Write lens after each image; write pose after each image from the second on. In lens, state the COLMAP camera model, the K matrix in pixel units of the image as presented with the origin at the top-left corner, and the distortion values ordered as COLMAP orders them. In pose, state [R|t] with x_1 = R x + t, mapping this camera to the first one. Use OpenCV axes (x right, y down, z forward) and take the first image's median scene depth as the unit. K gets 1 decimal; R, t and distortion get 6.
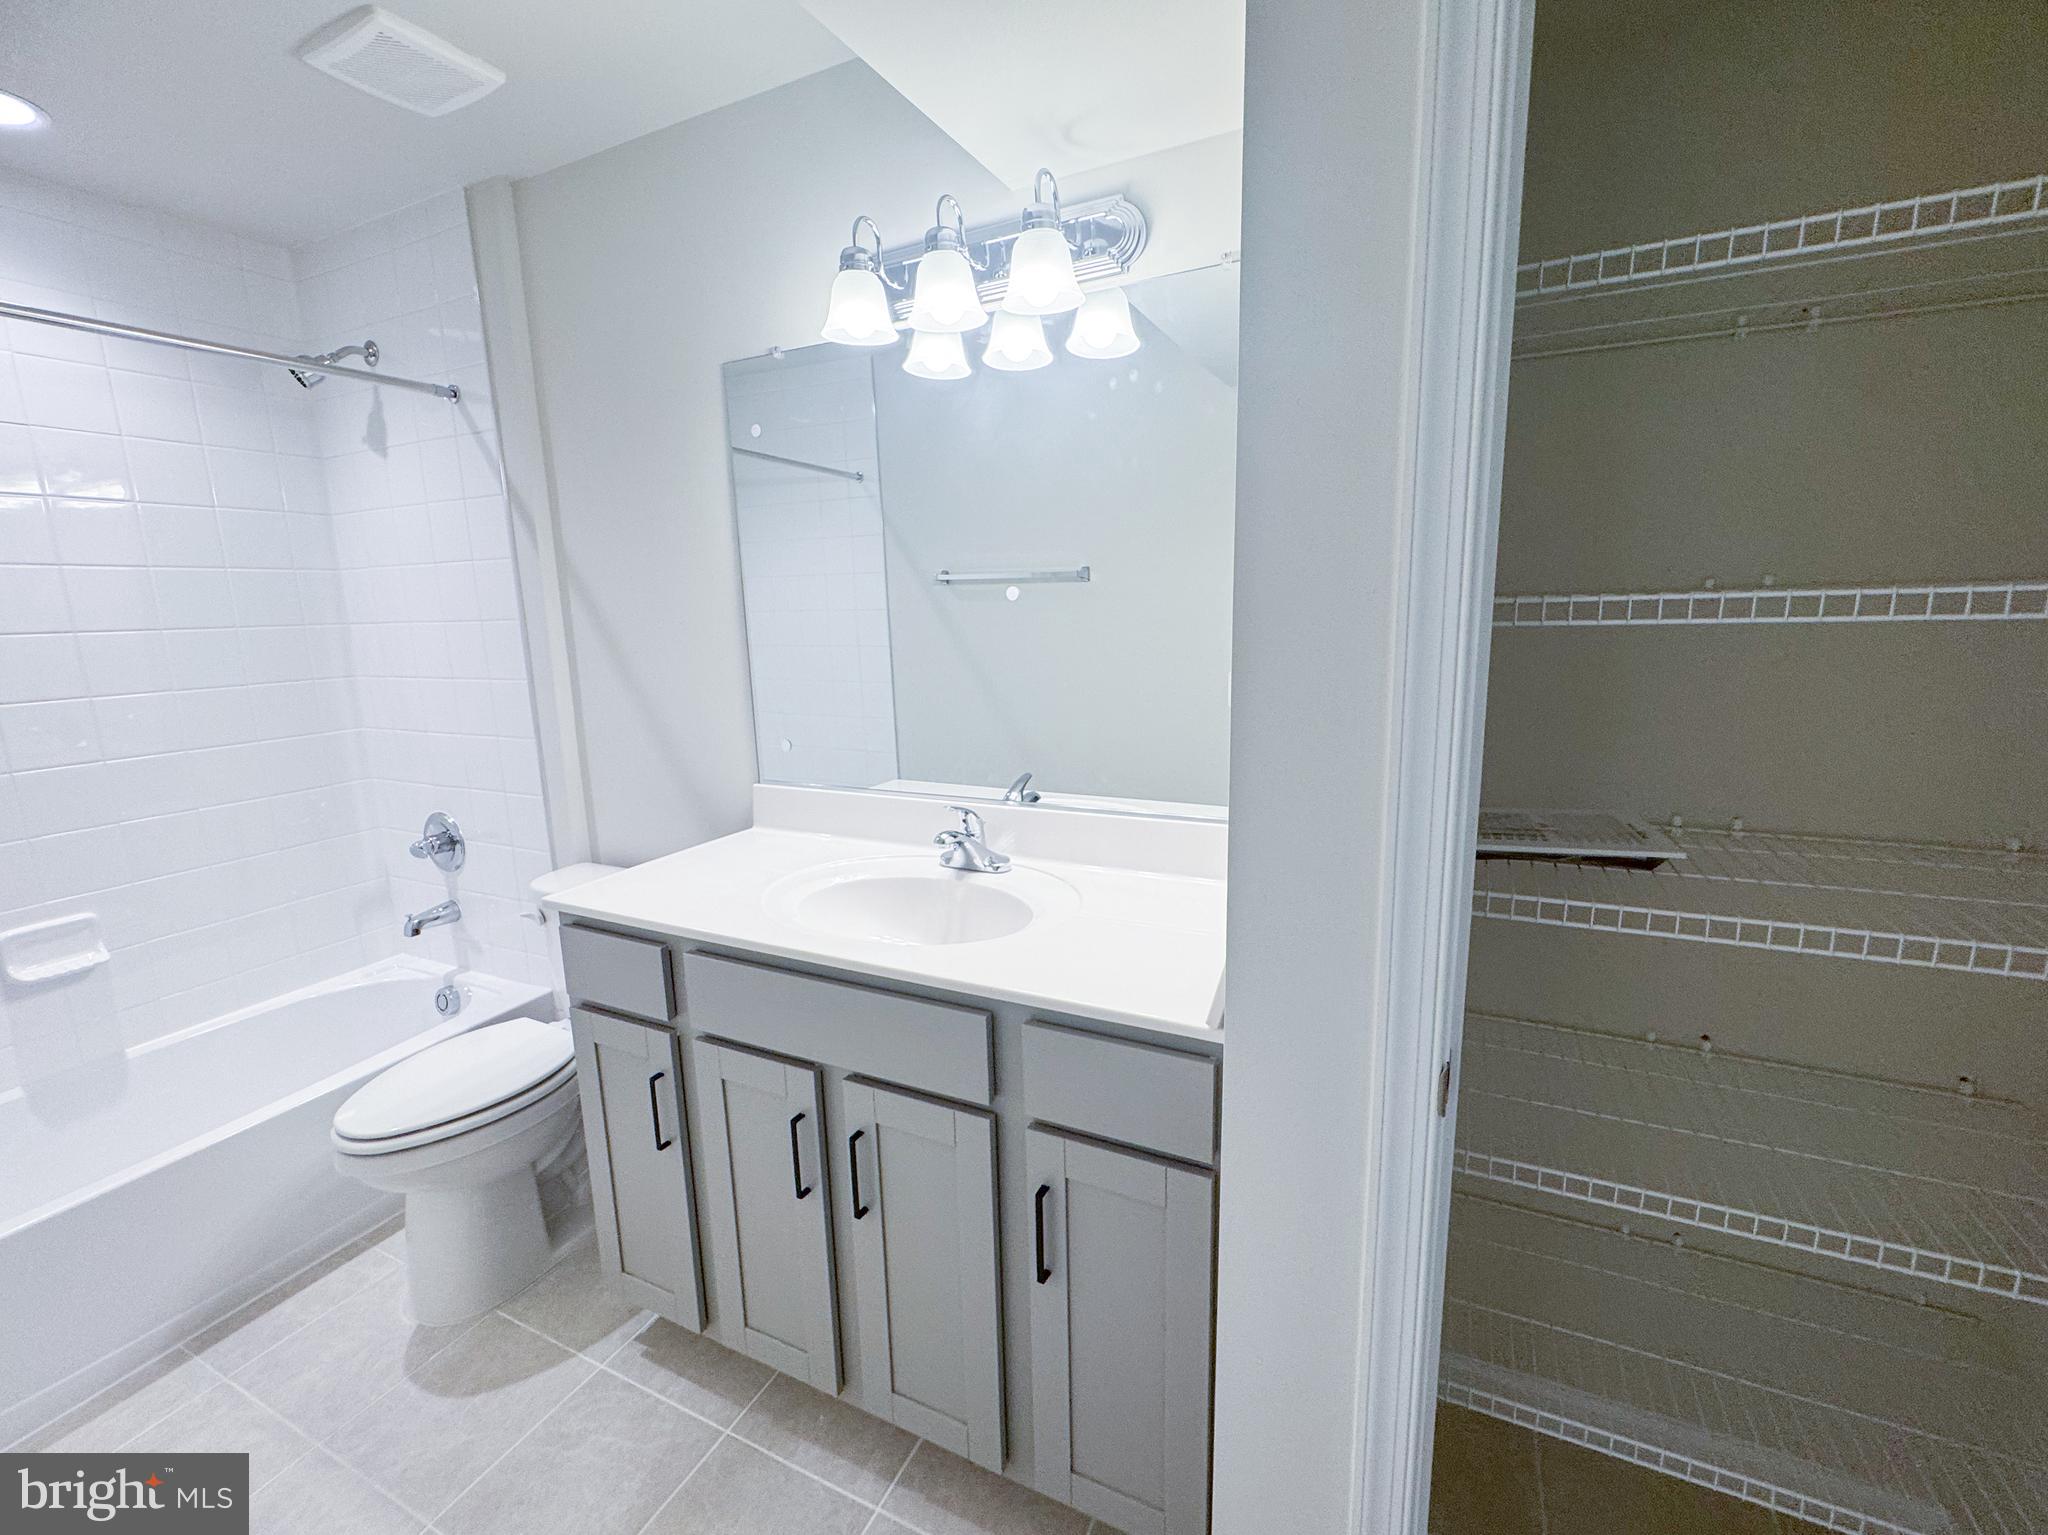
lens RADIAL K [[816.4, 0, 1022.9], [0, 816.4, 769.4], [0, 0, 1]] dist [-0.002636, 0.000035]
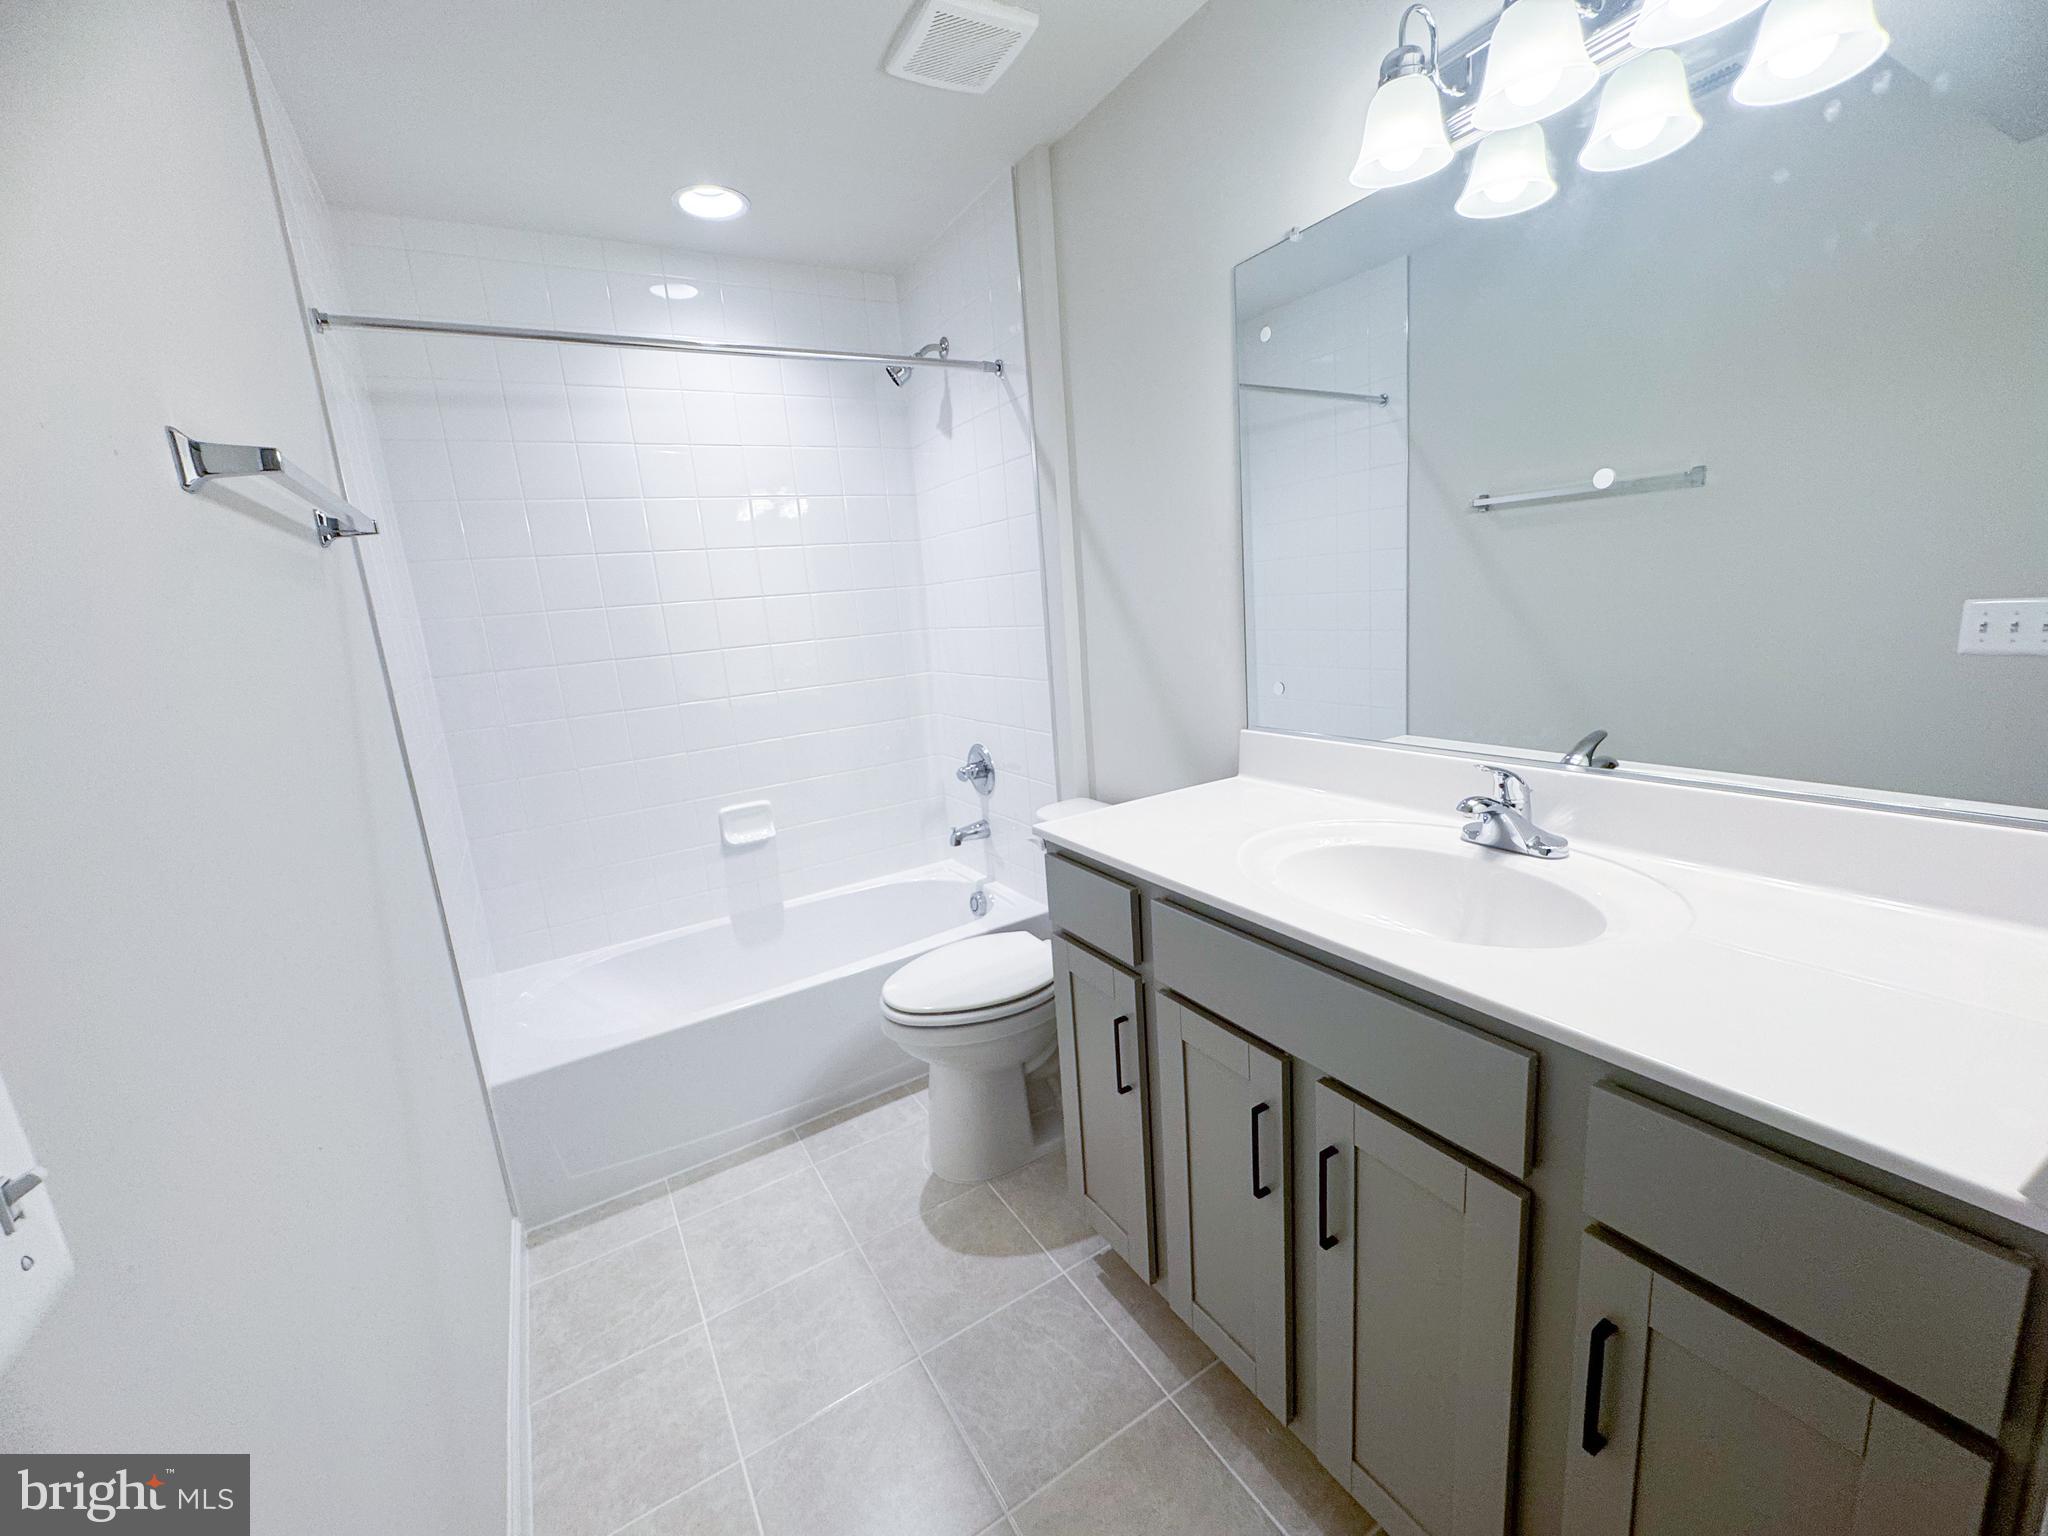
lens RADIAL K [[816.4, 0, 1022.9], [0, 816.4, 769.9], [0, 0, 1]] dist [-0.002636, 0.000035]
pose [[0.830321, 0.071519, -0.552678, -0.022763], [-0.040576, 0.996857, 0.068037, 0.013984], [0.555807, -0.034067, 0.830613, 0.108962]]
